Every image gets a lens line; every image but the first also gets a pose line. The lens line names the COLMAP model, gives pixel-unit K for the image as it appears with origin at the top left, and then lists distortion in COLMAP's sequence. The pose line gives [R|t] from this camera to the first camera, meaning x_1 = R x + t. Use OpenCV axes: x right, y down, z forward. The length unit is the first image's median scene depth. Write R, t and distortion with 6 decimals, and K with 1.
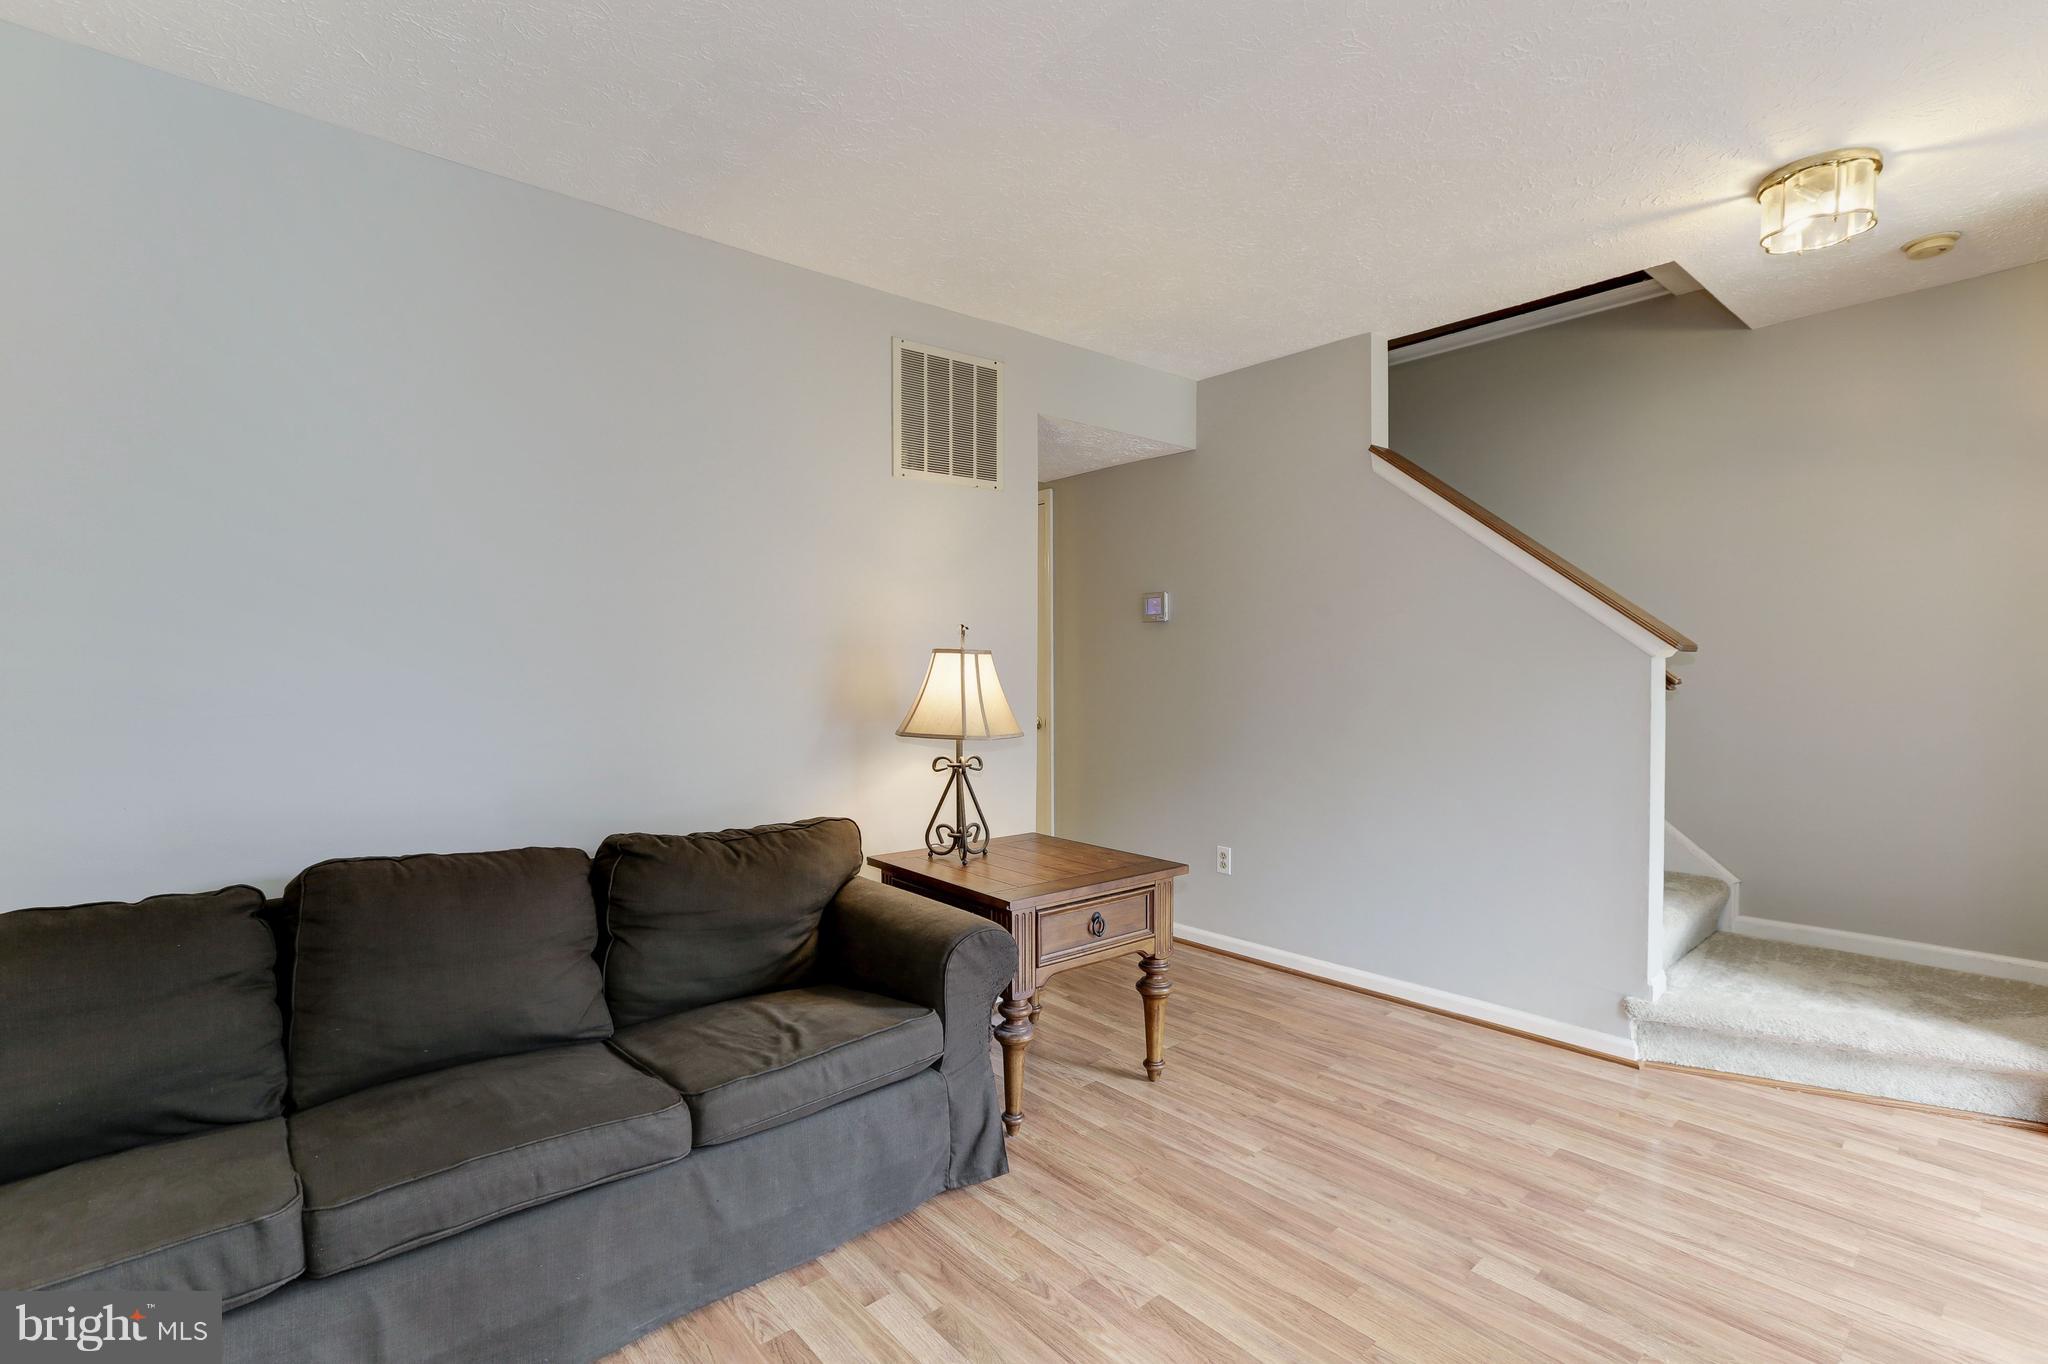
lens RADIAL K [[932.4, 0, 1028.1], [0, 932.4, 672.5], [0, 0, 1]] dist [-0.031277, 0.015373]
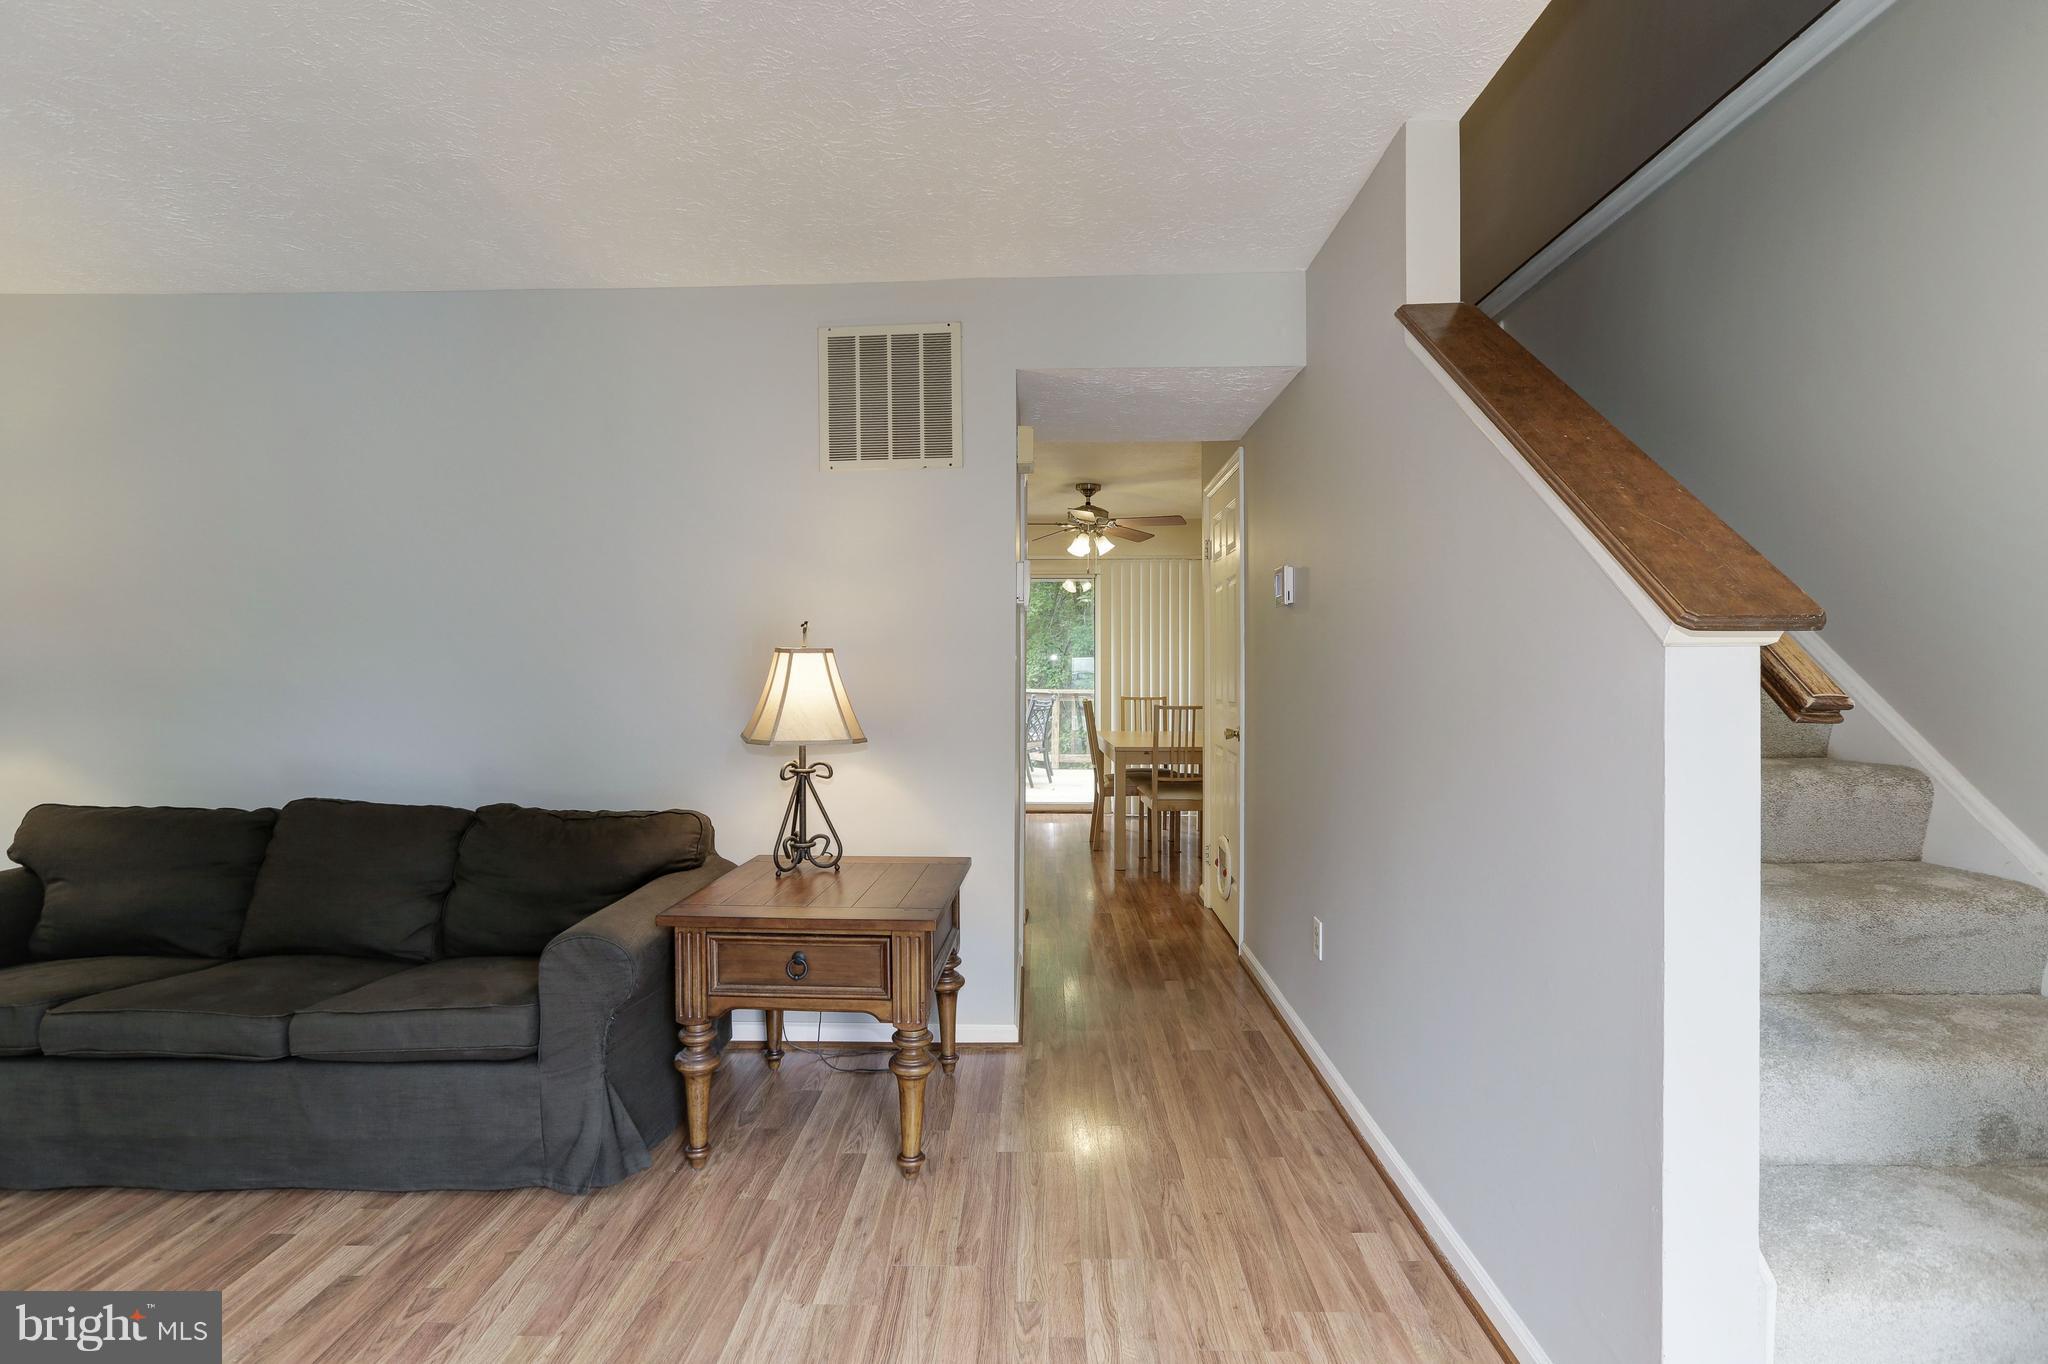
lens RADIAL K [[932.4, 0, 1028.1], [0, 932.4, 672.5], [0, 0, 1]] dist [-0.031277, 0.015373]
pose [[0.741383, 0.006032, -0.671055, 0.732133], [-0.003931, 0.999981, 0.004646, -0.004854], [0.671071, -0.000807, 0.741393, 0.460714]]
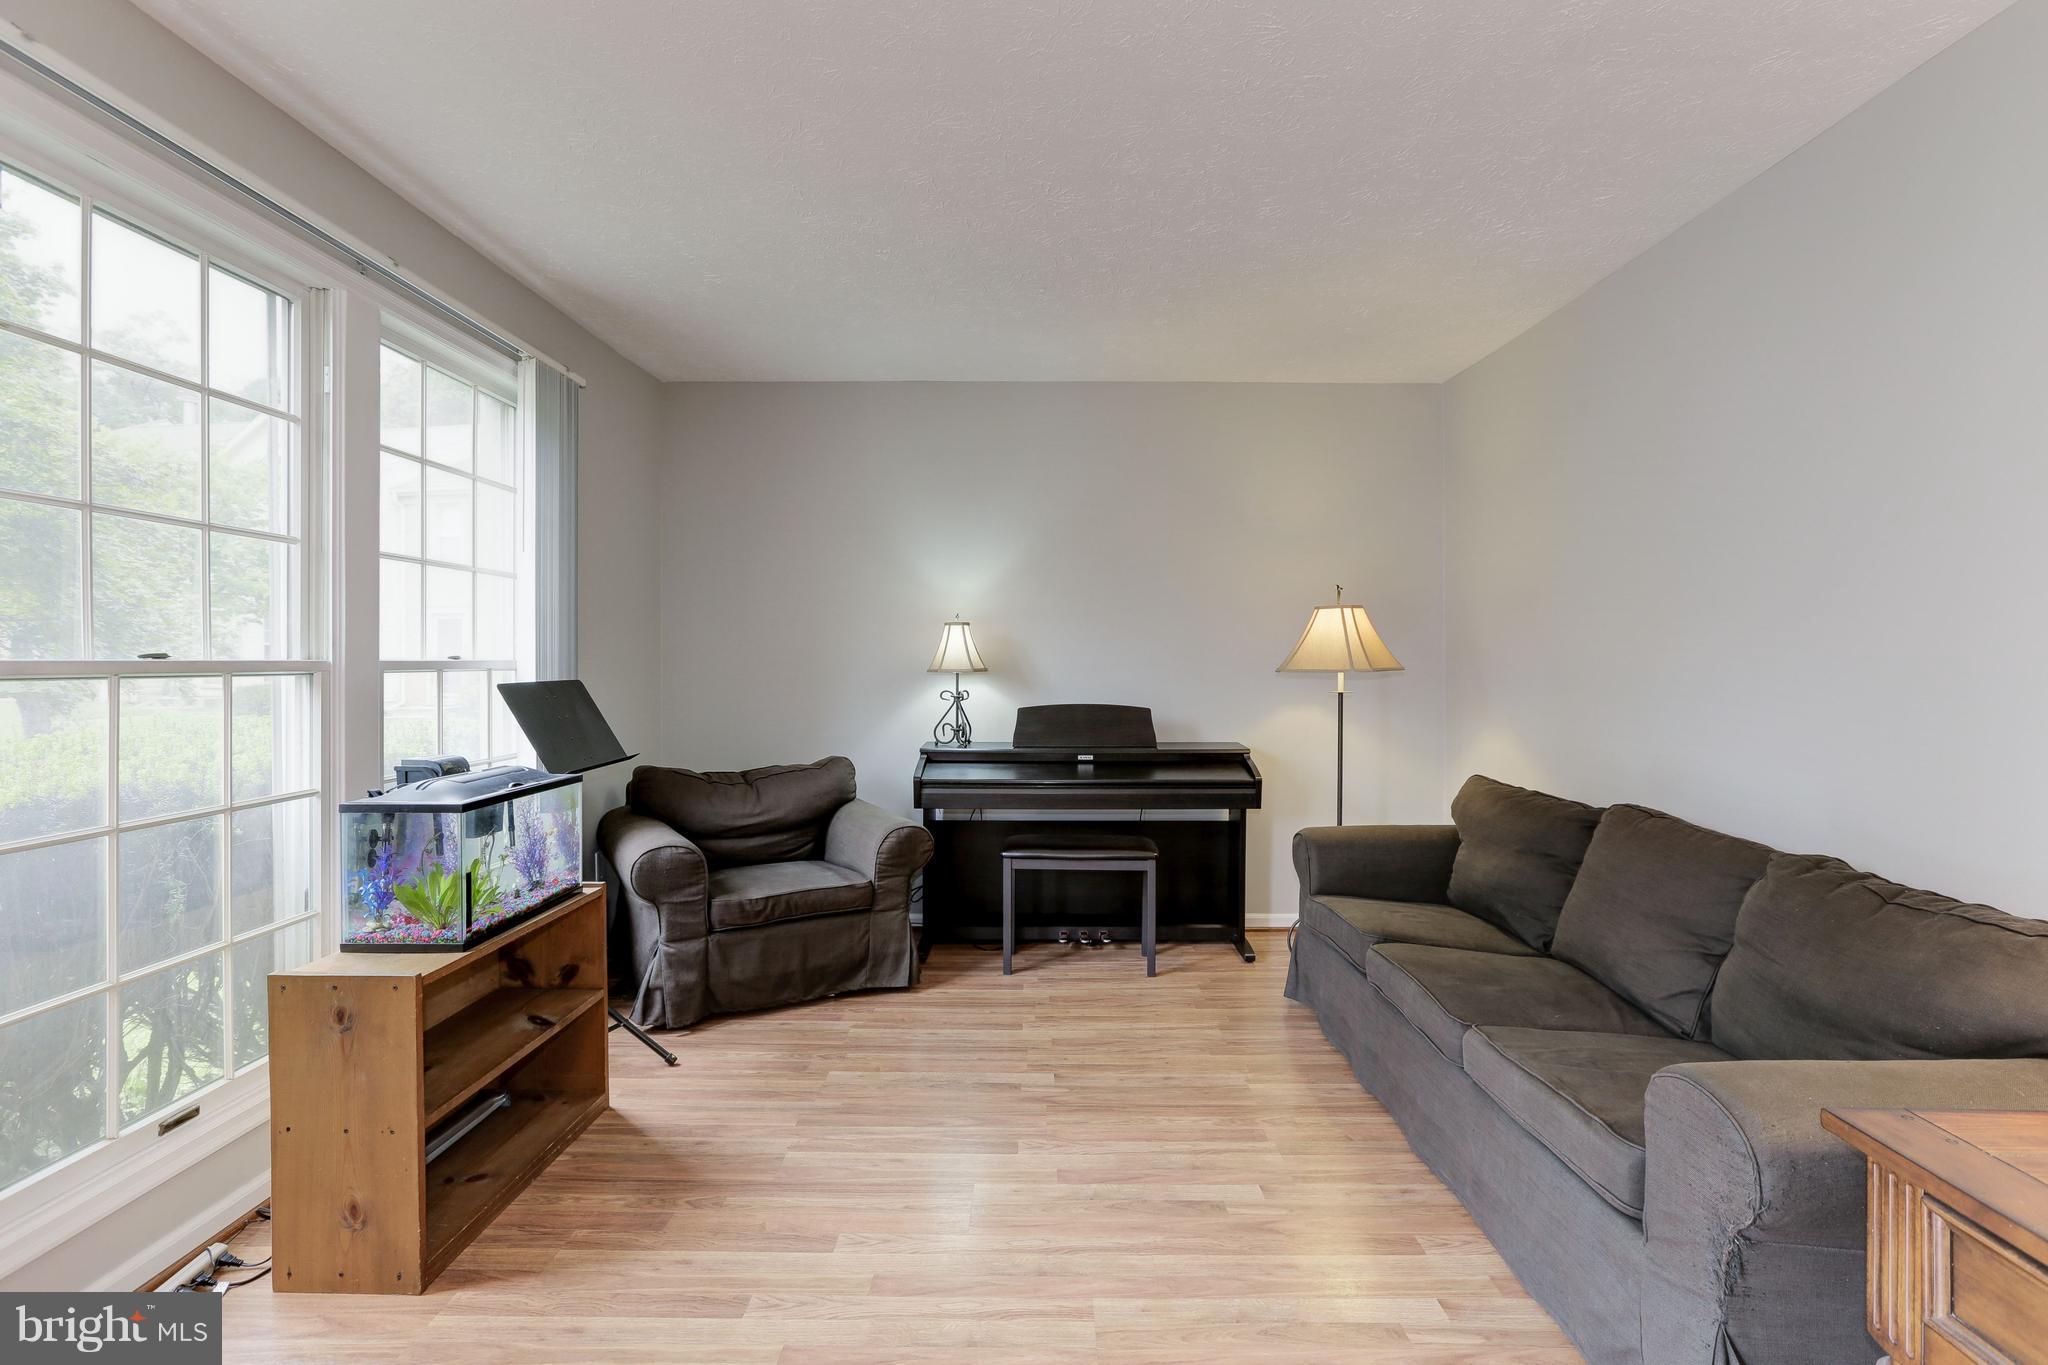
lens RADIAL K [[944.5, 0, 1026.5], [0, 944.5, 644.4], [0, 0, 1]] dist [-0.032351, 0.016900]
pose [[-0.652523, -0.003897, -0.757759, 0.555801], [-0.000509, 0.999989, -0.004705, -0.011331], [0.757769, -0.002685, -0.652517, 0.828191]]
